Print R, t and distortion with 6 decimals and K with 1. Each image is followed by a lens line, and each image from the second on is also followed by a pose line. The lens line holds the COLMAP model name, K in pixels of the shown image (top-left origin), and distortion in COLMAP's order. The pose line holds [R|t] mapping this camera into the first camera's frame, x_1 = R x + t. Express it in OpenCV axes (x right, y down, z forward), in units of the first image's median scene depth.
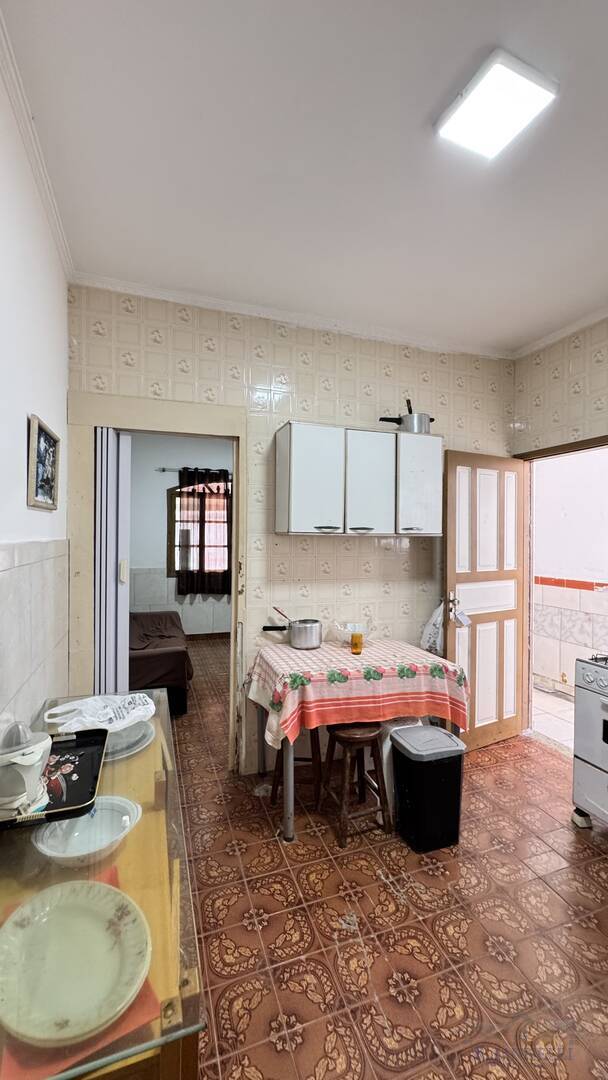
lens RADIAL K [[430.2, 0, 305.5], [0, 430.2, 549.5], [0, 0, 1]] dist [-0.002094, -0.000233]
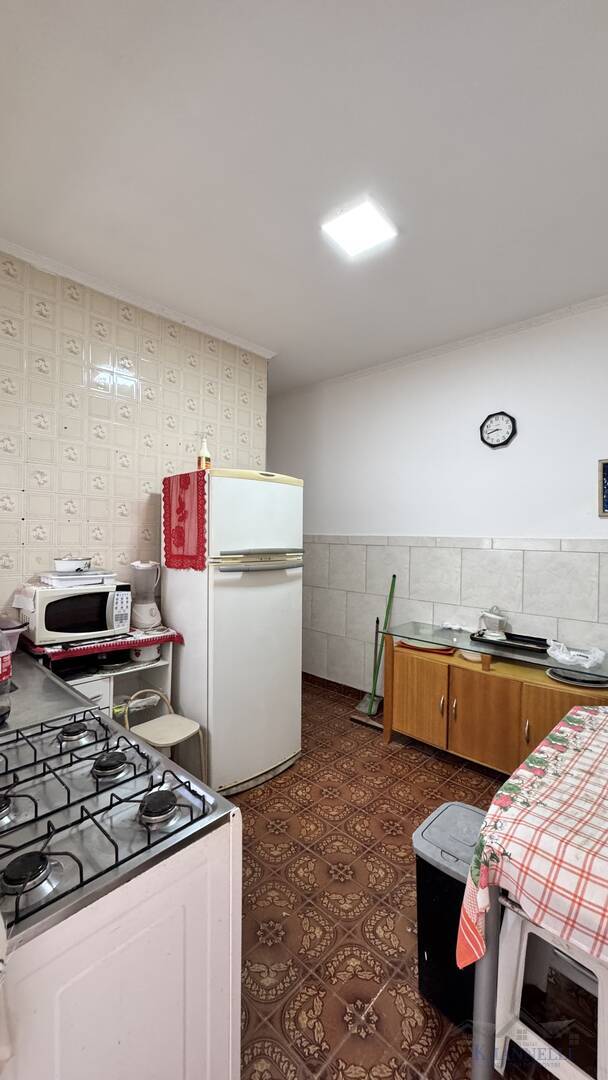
lens RADIAL K [[433.5, 0, 305.8], [0, 433.5, 533.6], [0, 0, 1]] dist [0.015301, 0.000035]
pose [[0.893513, 0.011149, 0.448898, -0.434393], [-0.003507, 0.999834, -0.017853, 0.004146], [-0.449023, 0.014377, 0.893405, -0.148747]]
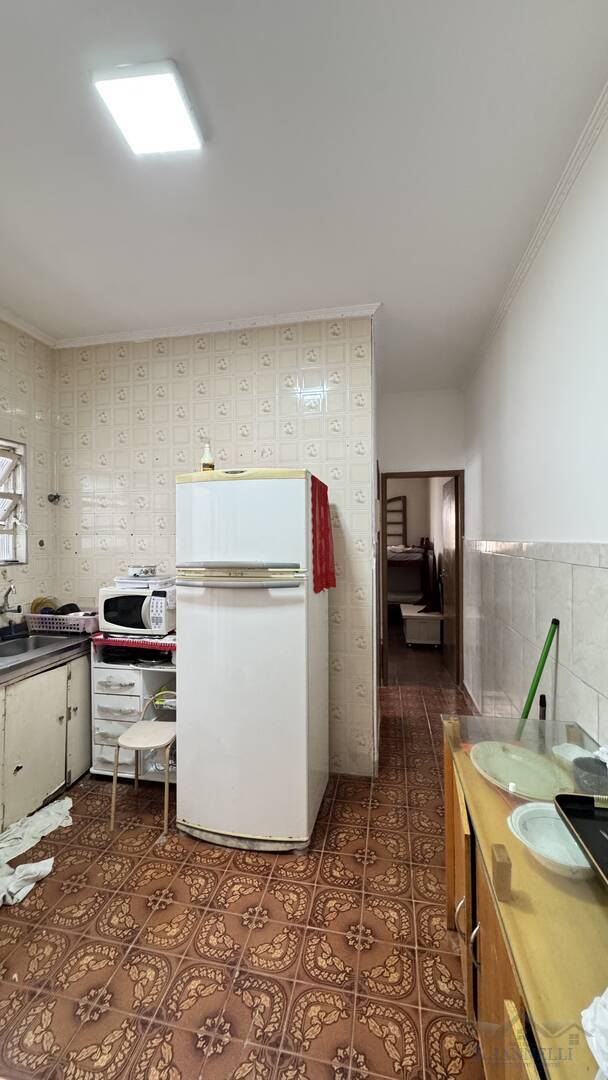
lens RADIAL K [[428.9, 0, 304.0], [0, 428.9, 540.0], [0, 0, 1]] dist [-0.001751, -0.000485]
pose [[0.858334, -0.007681, -0.513034, 1.014064], [-0.005542, 0.999691, -0.024240, -0.002366], [0.513061, 0.023650, 0.858026, 0.352035]]
